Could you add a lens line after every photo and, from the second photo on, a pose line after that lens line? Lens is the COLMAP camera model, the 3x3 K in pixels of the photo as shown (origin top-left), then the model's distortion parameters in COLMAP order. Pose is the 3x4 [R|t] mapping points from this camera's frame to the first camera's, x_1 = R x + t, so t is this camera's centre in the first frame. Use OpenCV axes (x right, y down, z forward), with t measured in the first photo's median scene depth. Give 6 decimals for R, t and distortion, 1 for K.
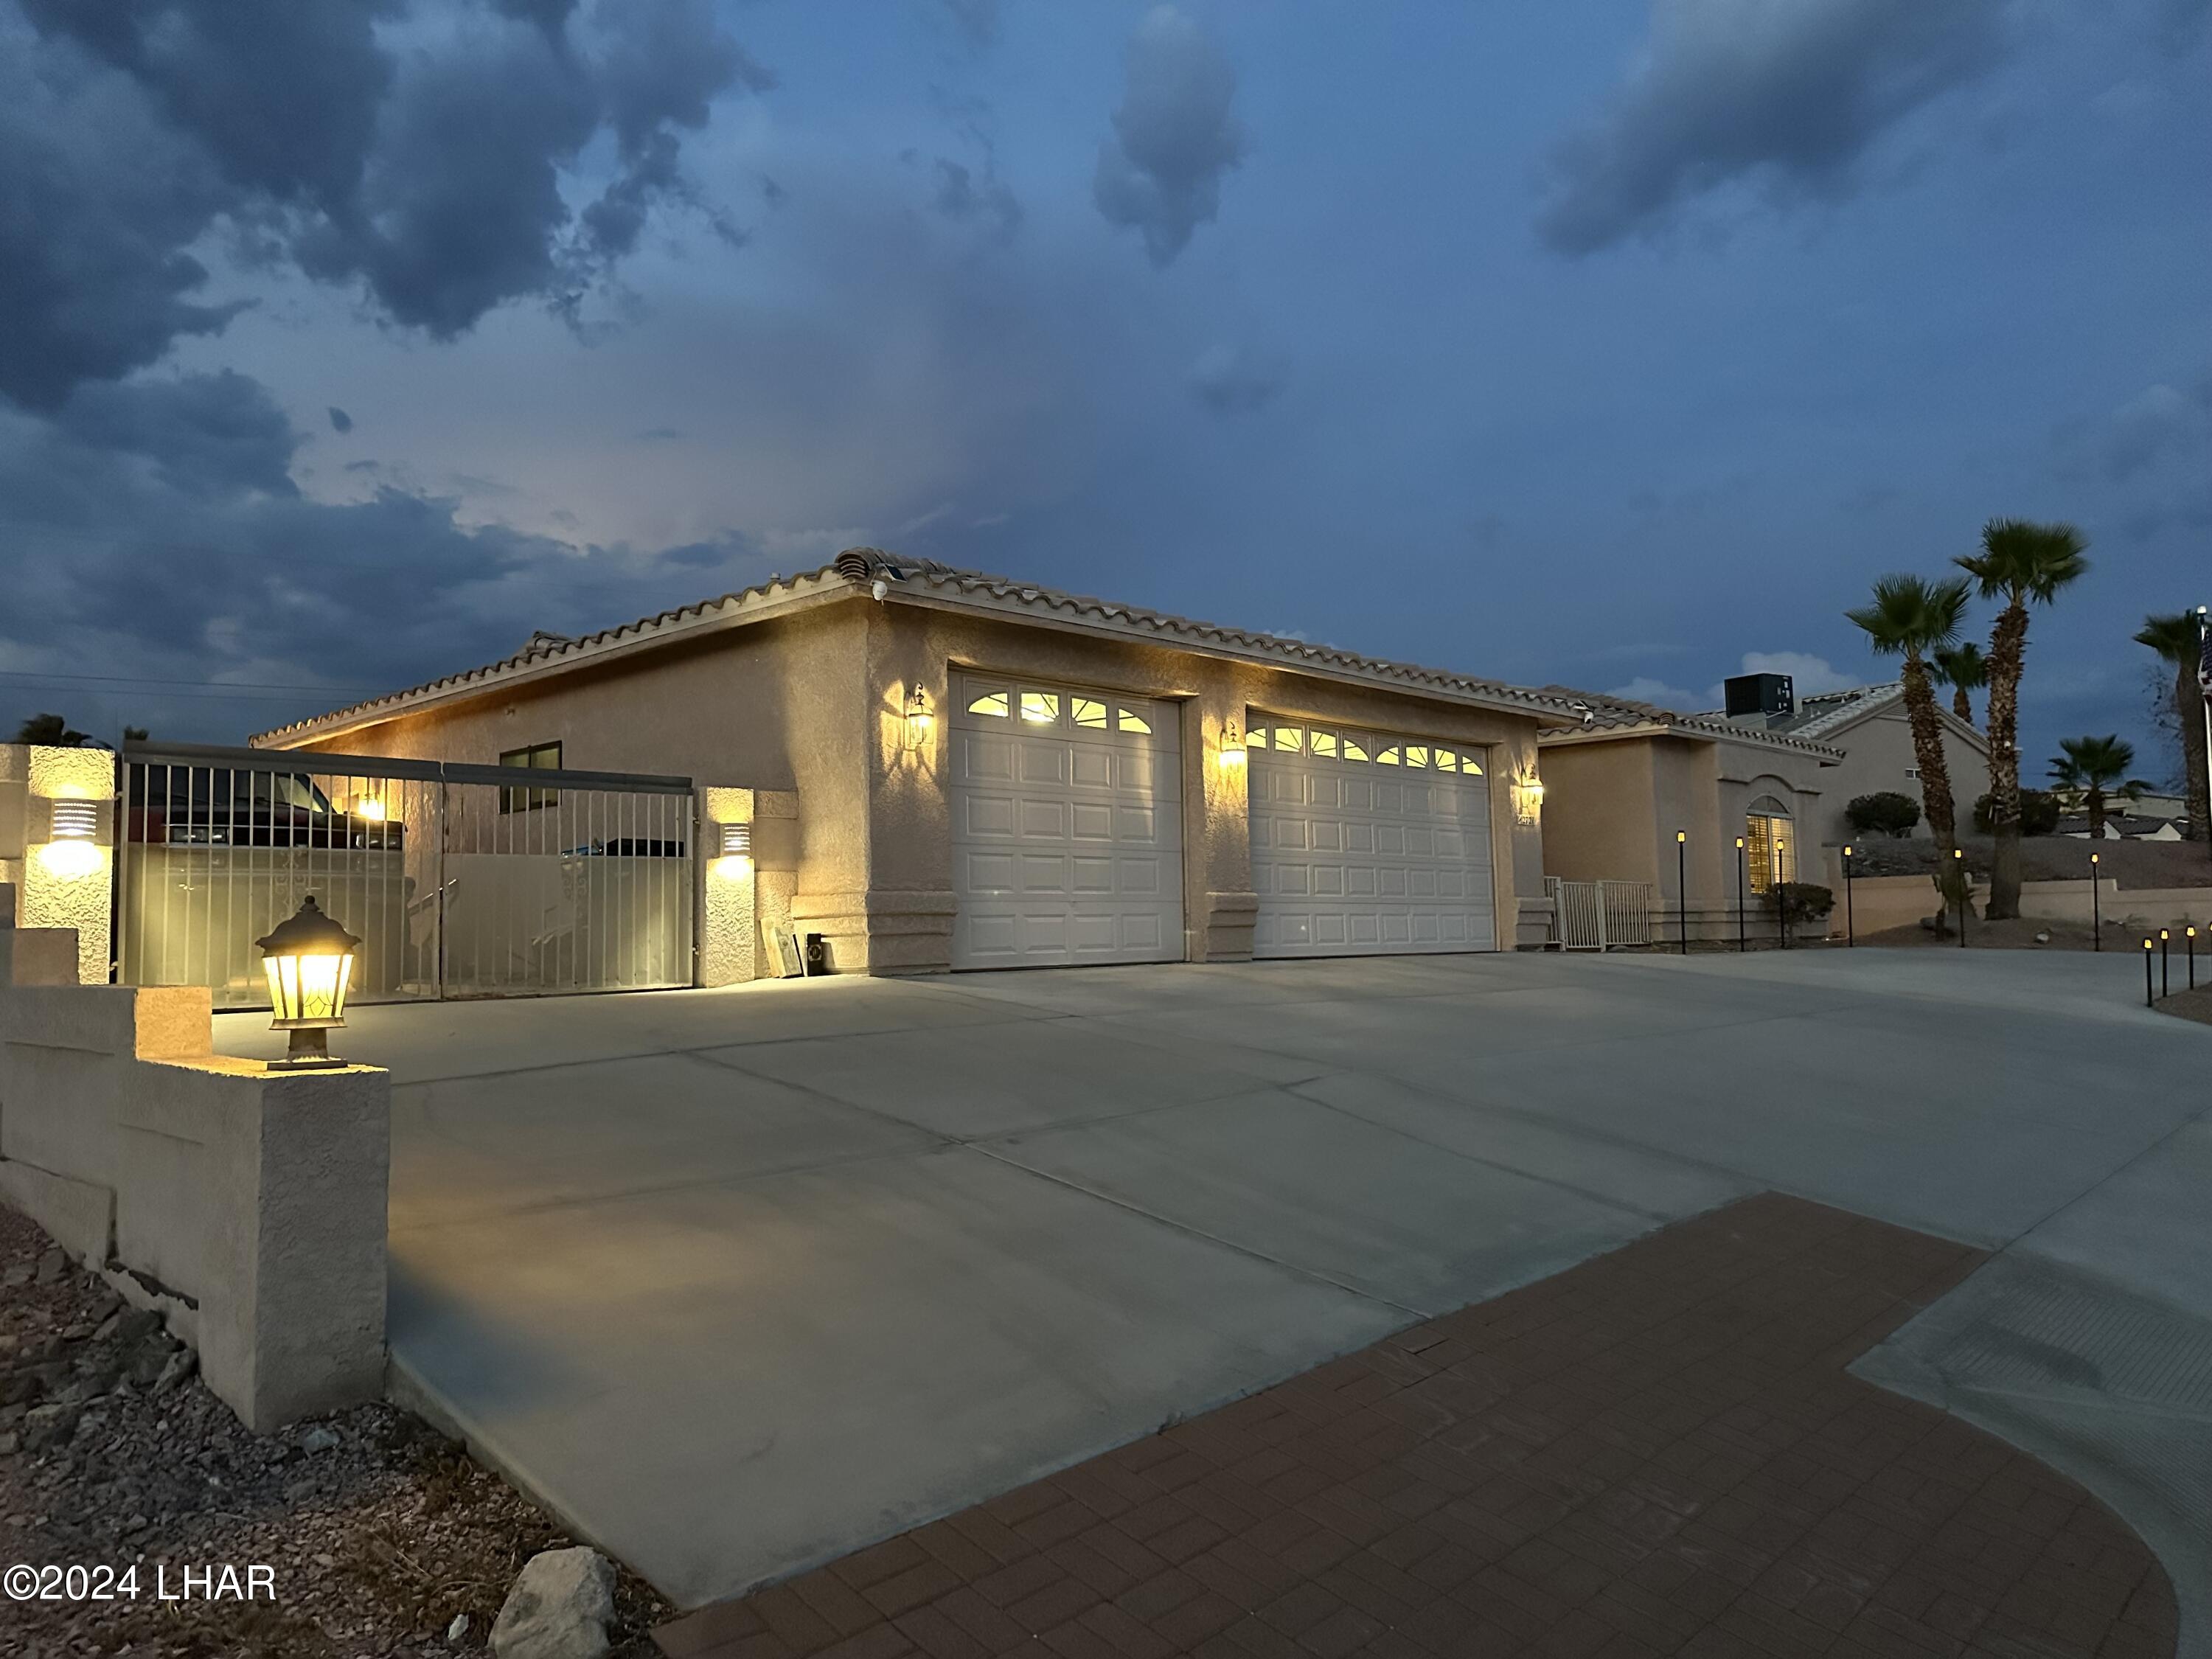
lens RADIAL K [[1544.7, 0, 1093.0], [0, 1544.7, 818.6], [0, 0, 1]] dist [0.114589, -0.172124]
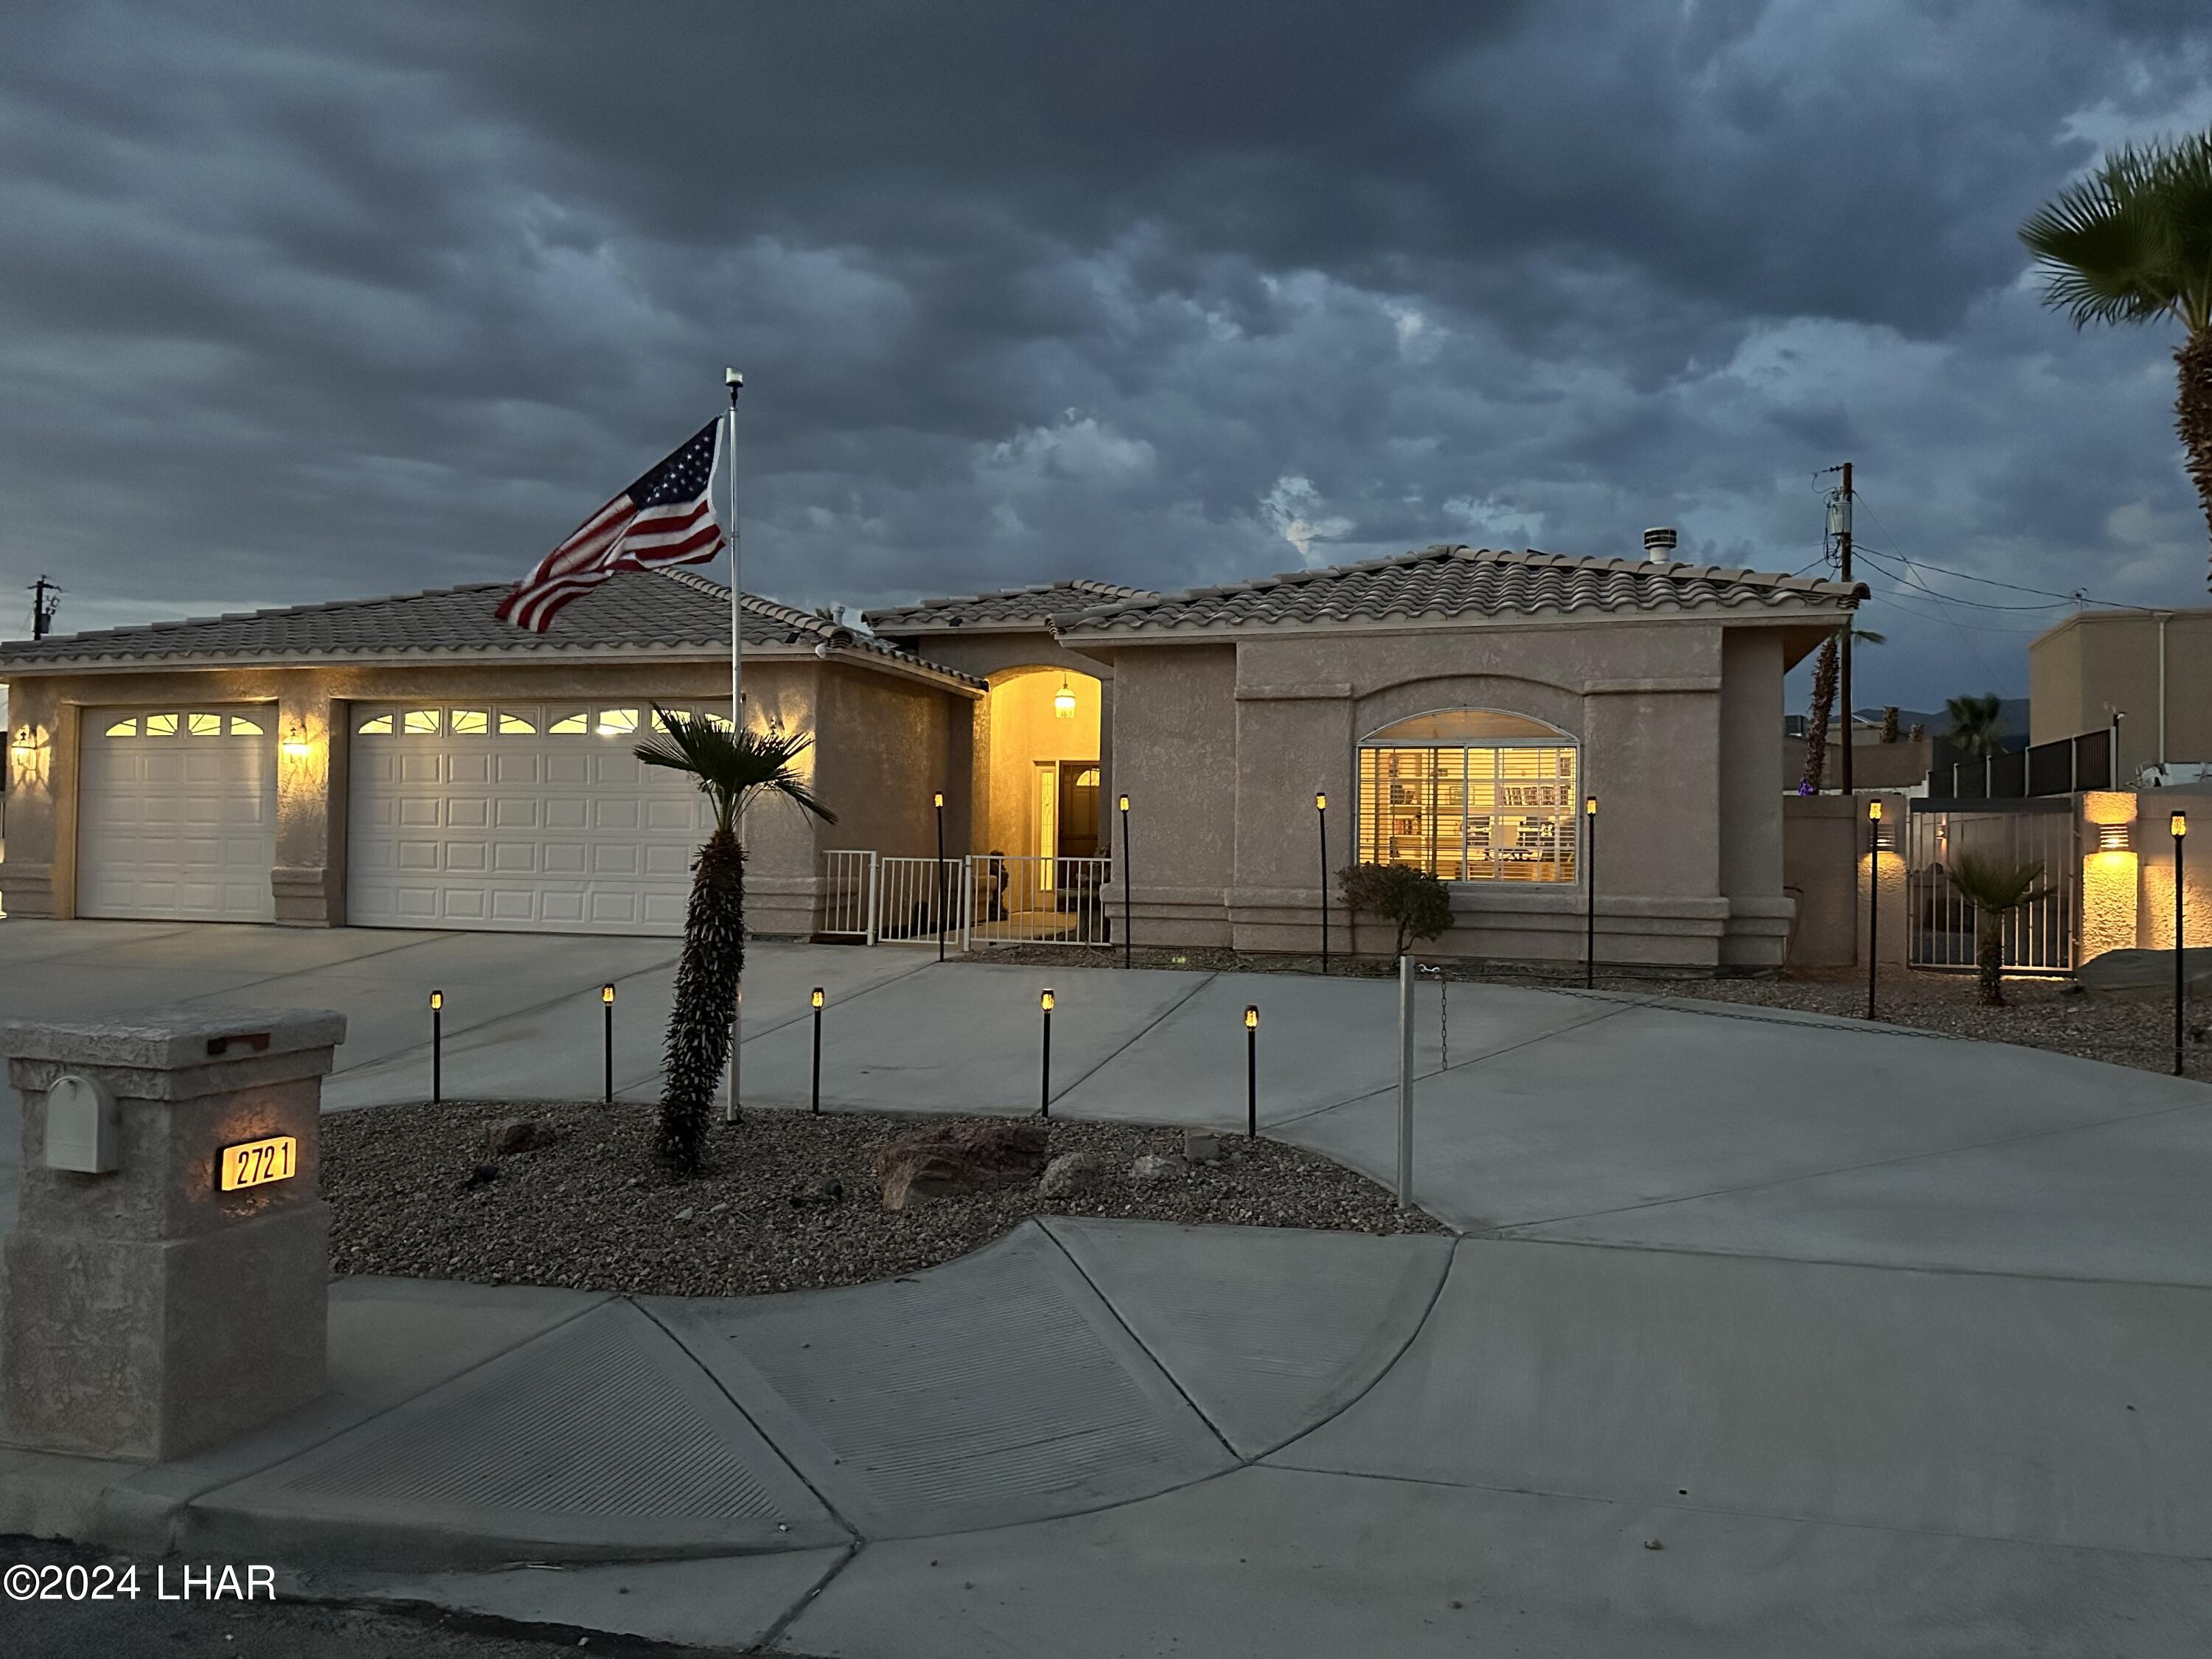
lens RADIAL K [[1561.3, 0, 1121.4], [0, 1561.3, 825.4], [0, 0, 1]] dist [0.063504, -0.076931]
pose [[0.465394, 0.013114, -0.885006, 1.393343], [0.045839, 0.998191, 0.038896, -0.001073], [0.883916, -0.058670, 0.463951, 0.981007]]
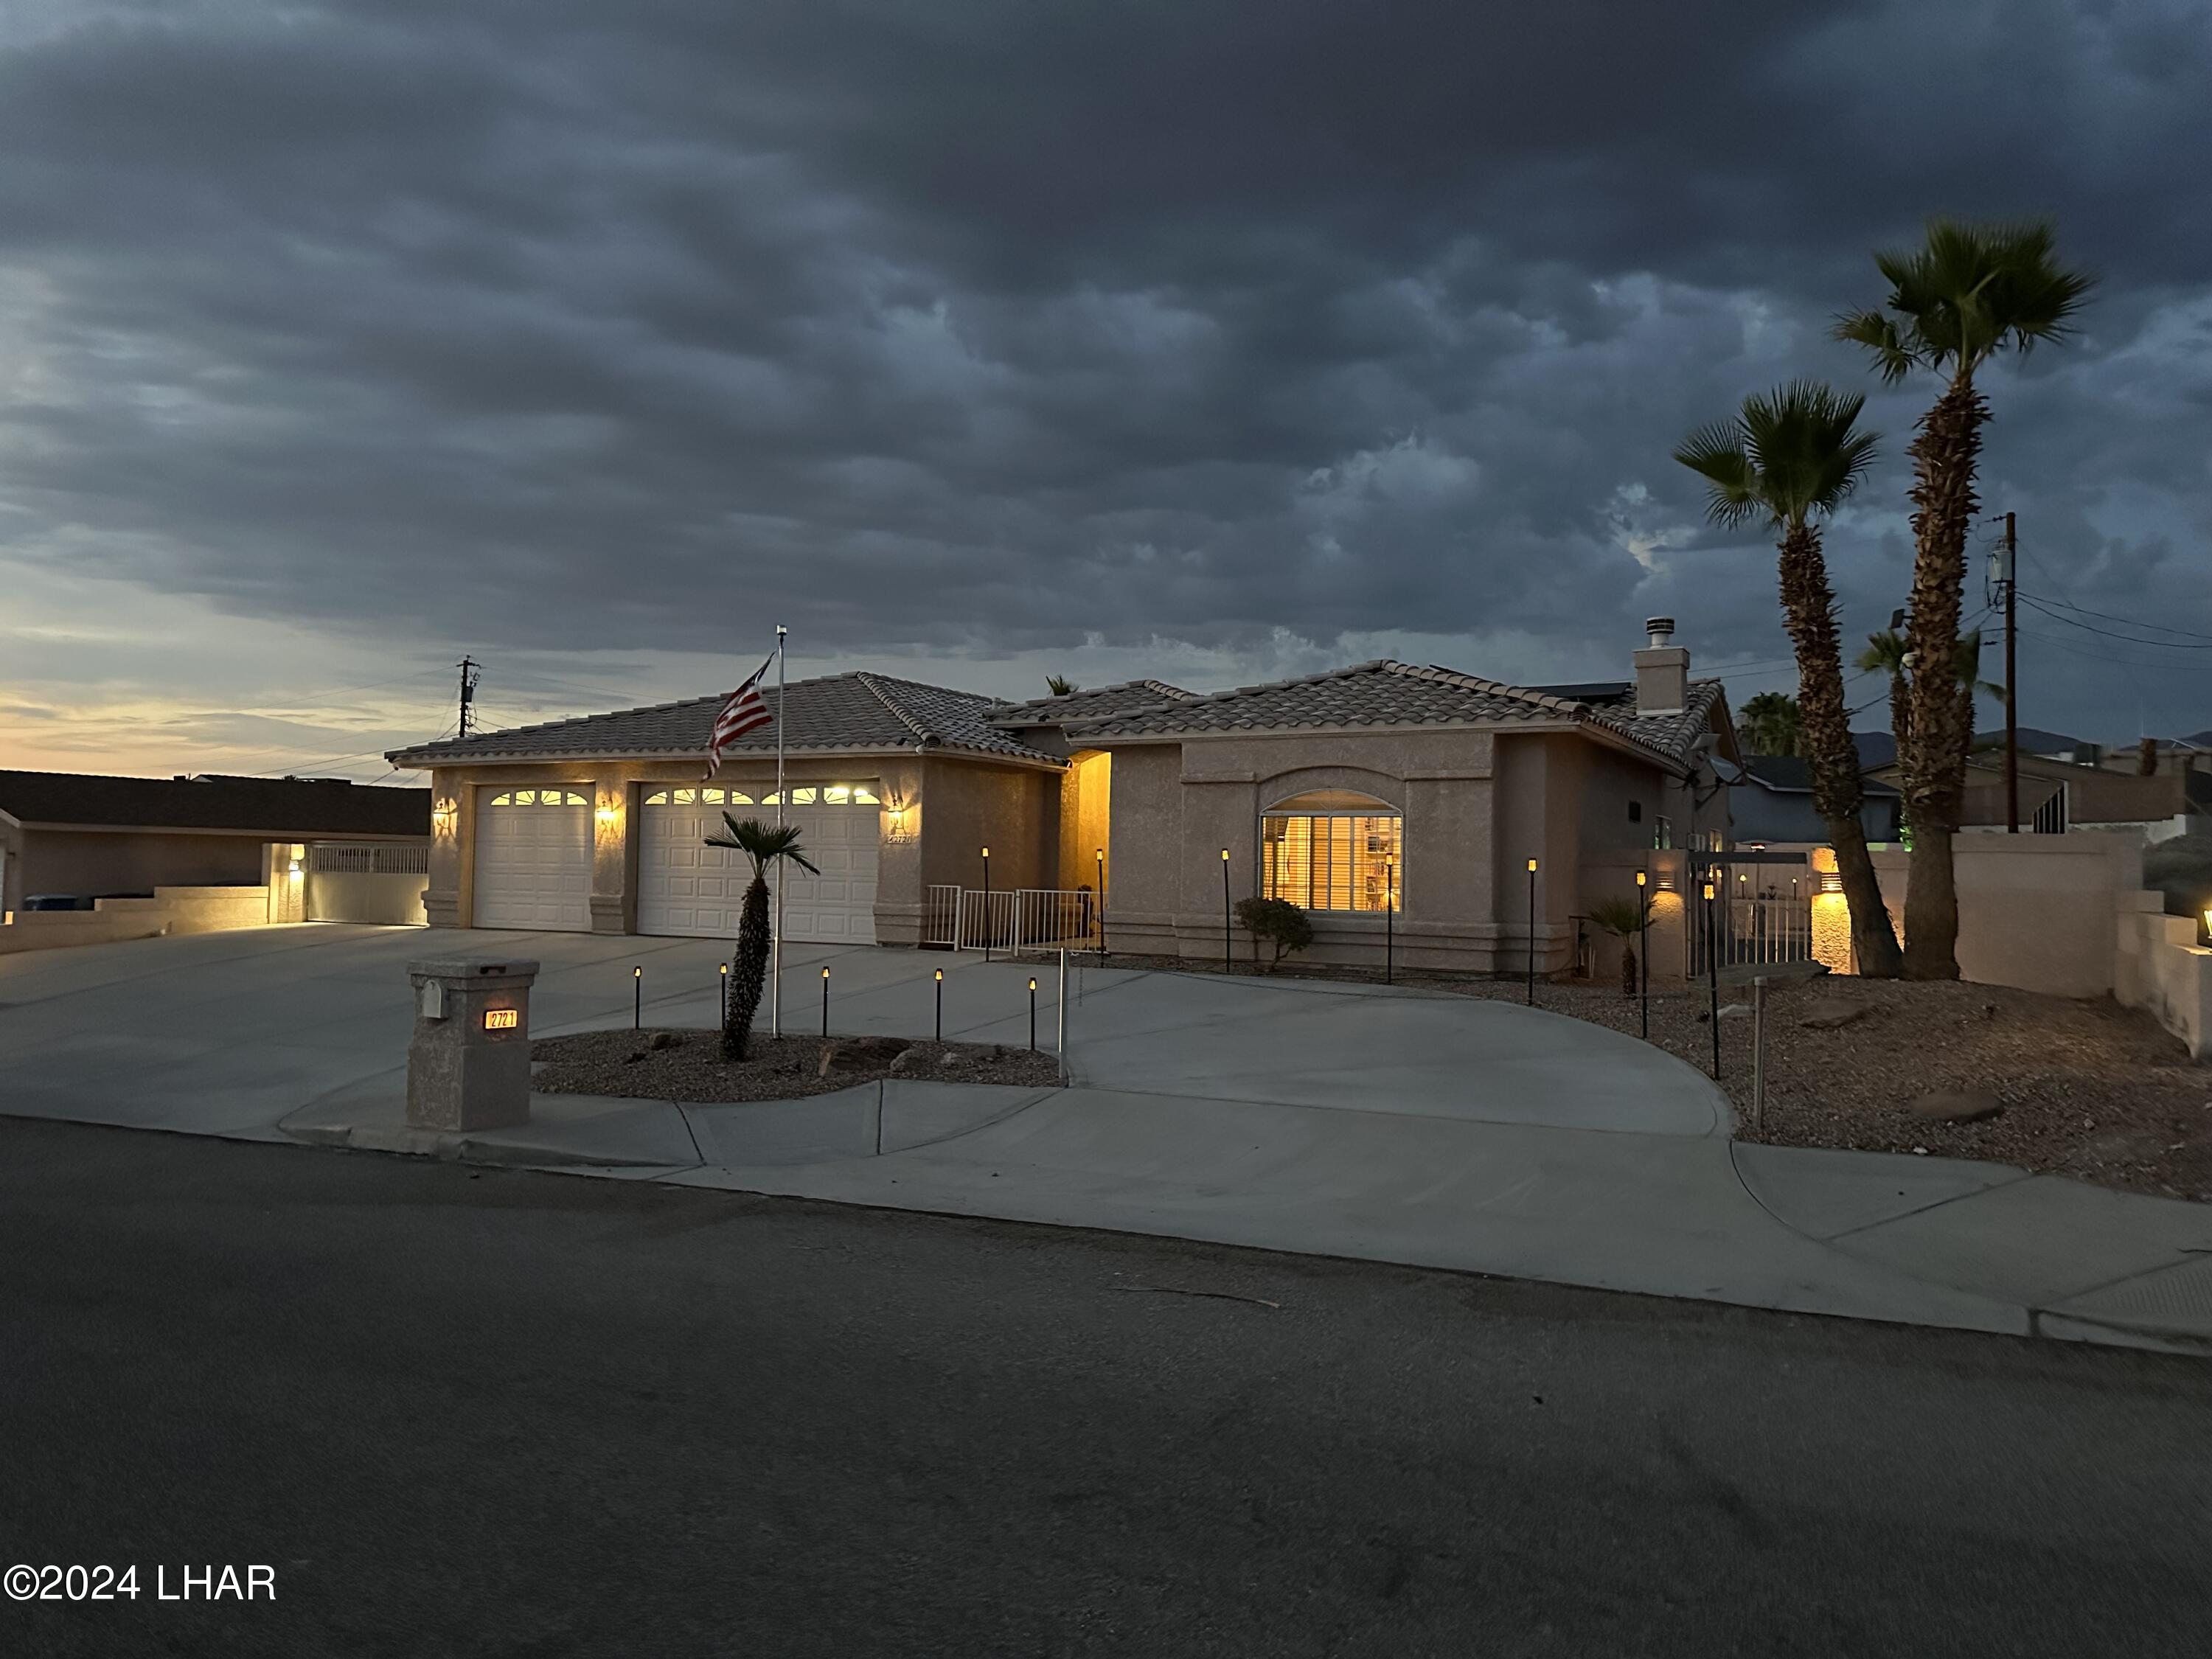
lens RADIAL K [[1544.6, 0, 1106.0], [0, 1544.6, 829.5], [0, 0, 1]] dist [0.126064, -0.196450]
pose [[0.266707, 0.000806, -0.963777, 1.869824], [0.053271, 0.998459, 0.015577, -0.021189], [0.962304, -0.055496, 0.266253, 1.057390]]
